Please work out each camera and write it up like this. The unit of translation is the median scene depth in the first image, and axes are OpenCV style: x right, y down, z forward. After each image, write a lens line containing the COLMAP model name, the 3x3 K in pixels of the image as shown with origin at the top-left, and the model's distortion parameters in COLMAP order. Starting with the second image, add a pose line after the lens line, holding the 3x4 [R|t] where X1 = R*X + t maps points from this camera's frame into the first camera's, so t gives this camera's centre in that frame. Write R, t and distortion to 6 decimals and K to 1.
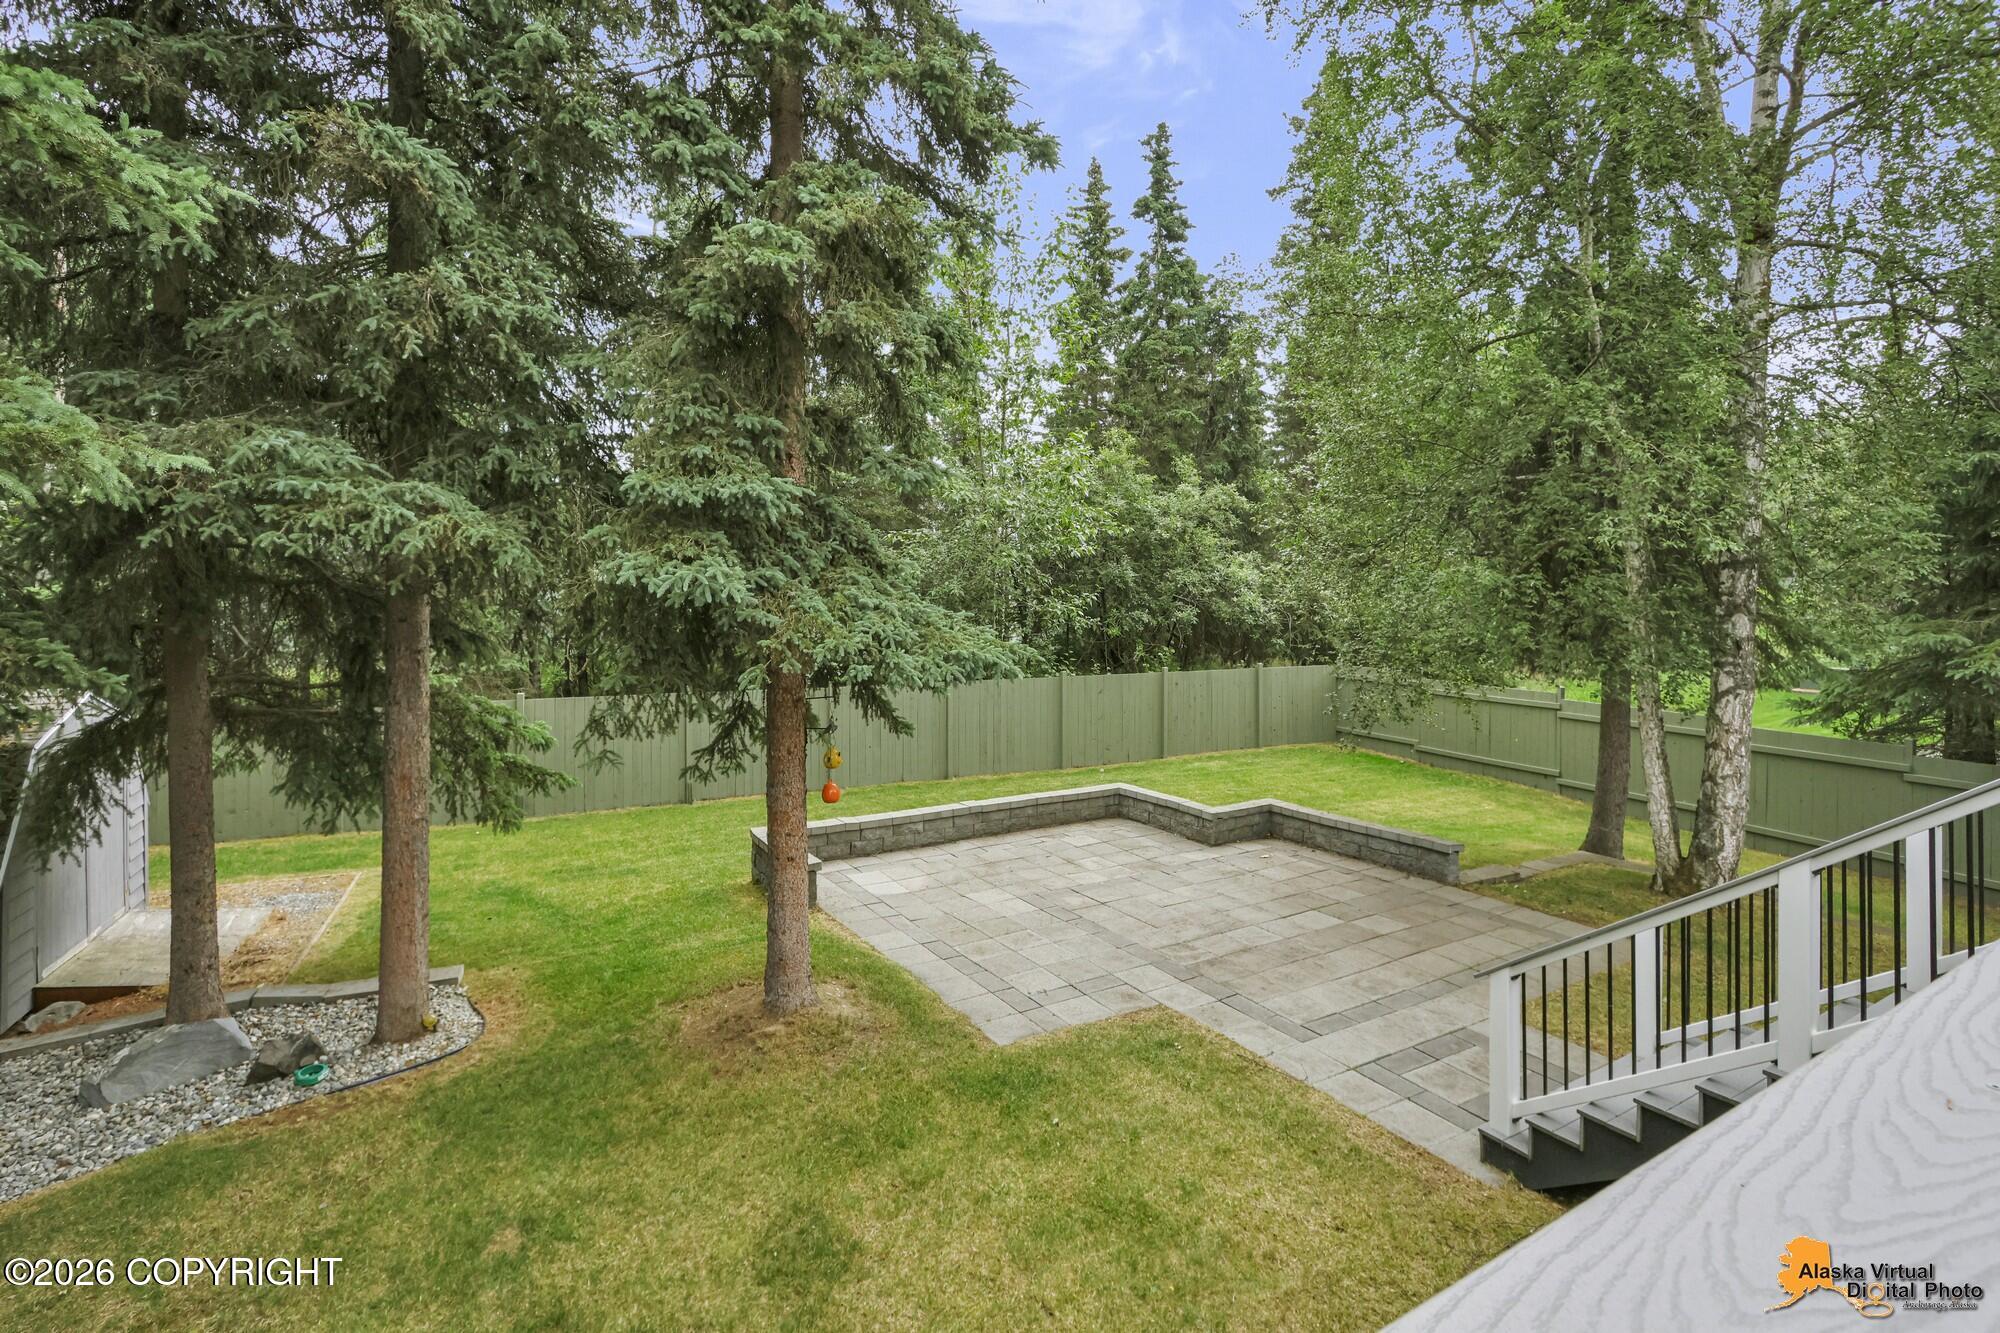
lens RADIAL K [[957.9, 0, 1004.1], [0, 957.9, 672.1], [0, 0, 1]] dist [0.000267, -0.000170]
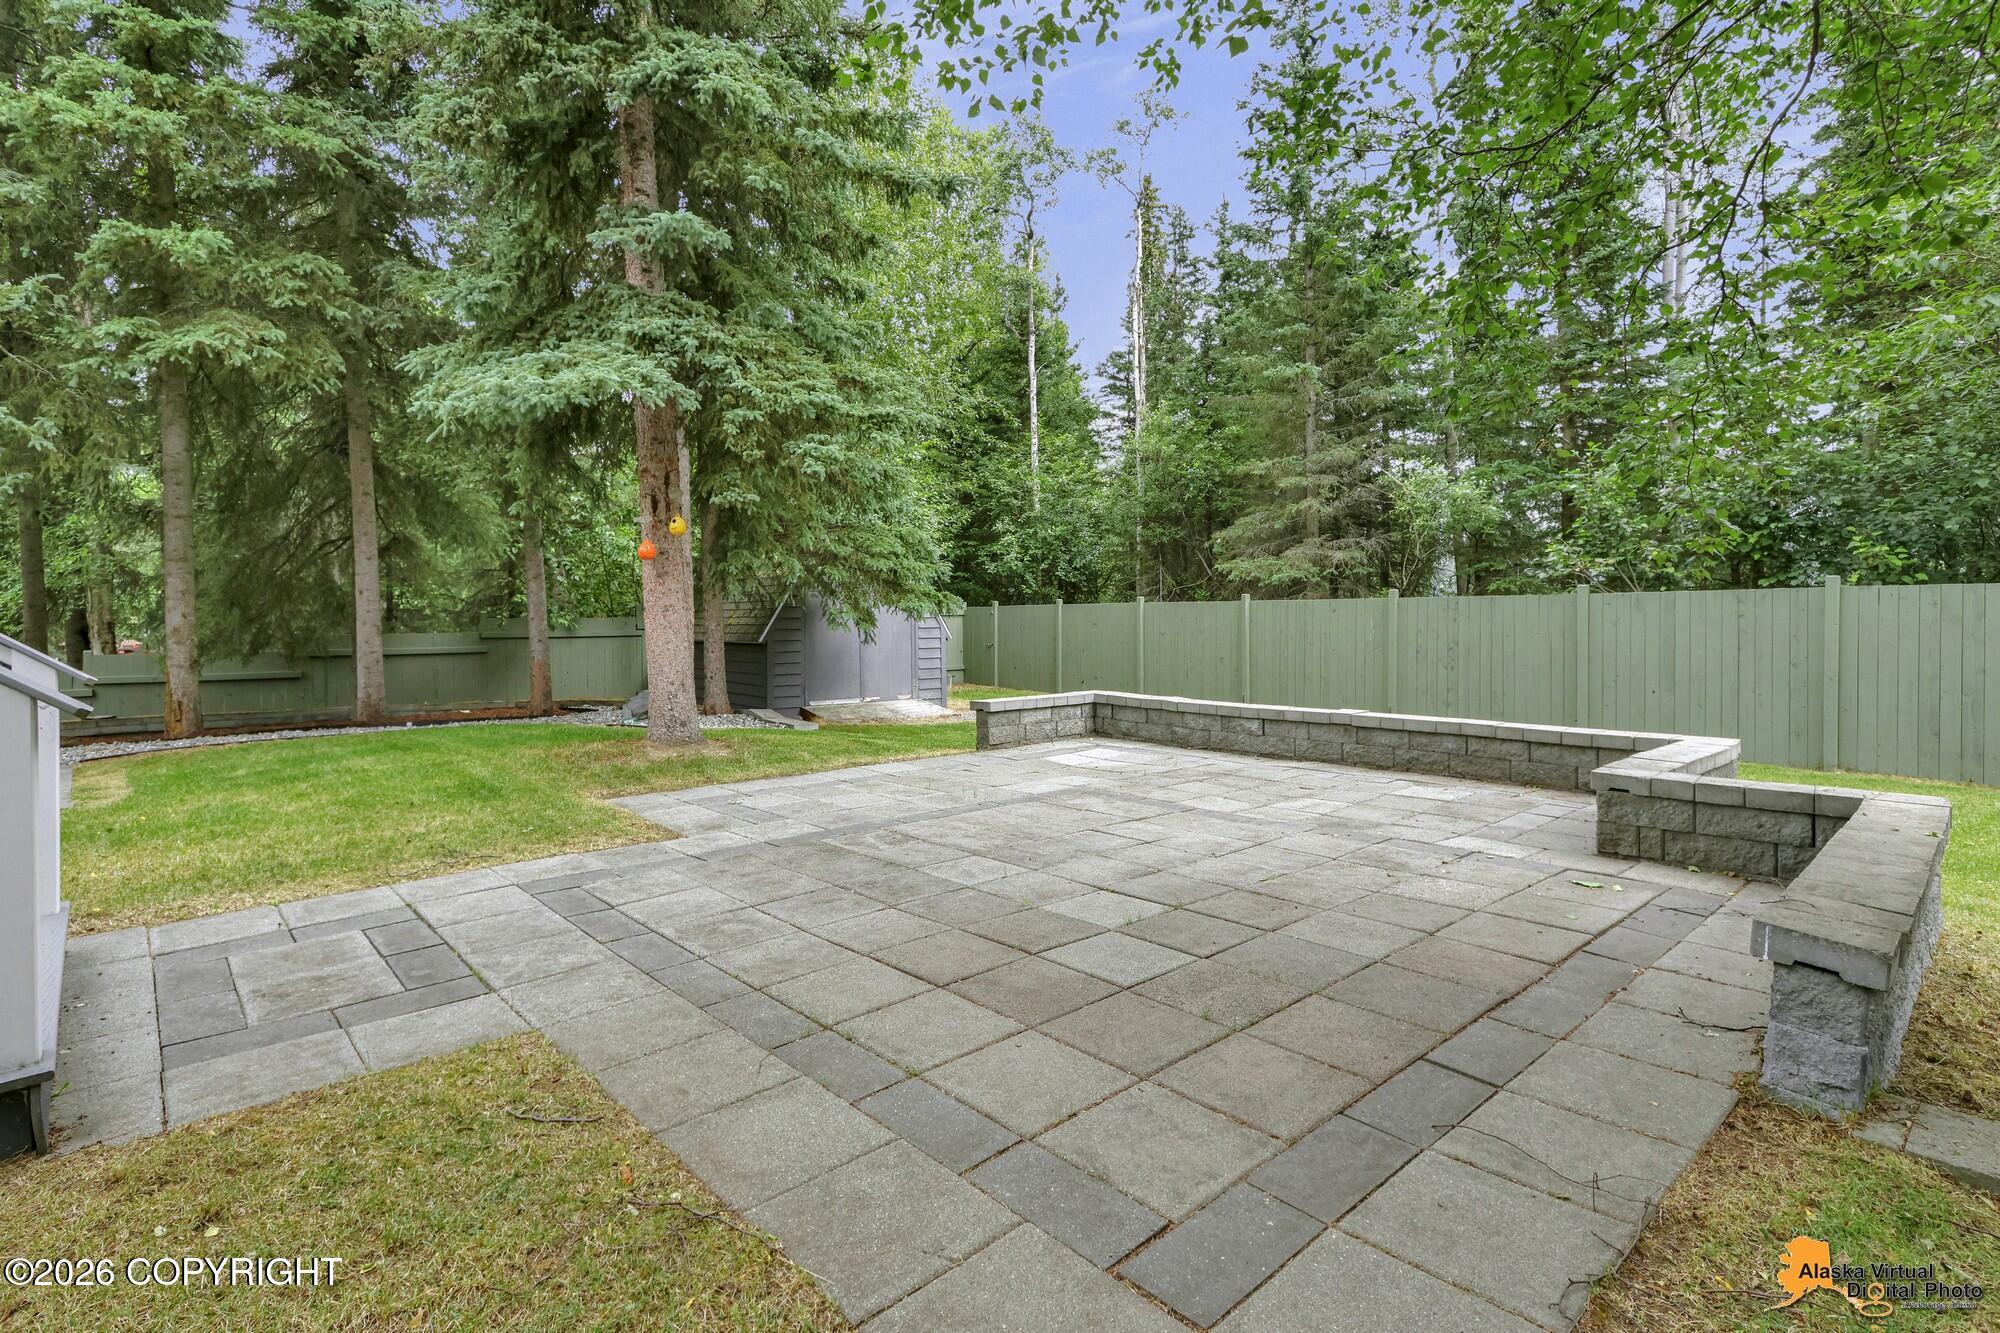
lens RADIAL K [[957.9, 0, 1004.1], [0, 957.9, 672.1], [0, 0, 1]] dist [0.000267, -0.000170]
pose [[0.184758, 0.043203, -0.981834, 0.770418], [-0.063971, 0.997443, 0.031852, 0.145215], [0.980700, 0.056924, 0.187050, 0.899744]]
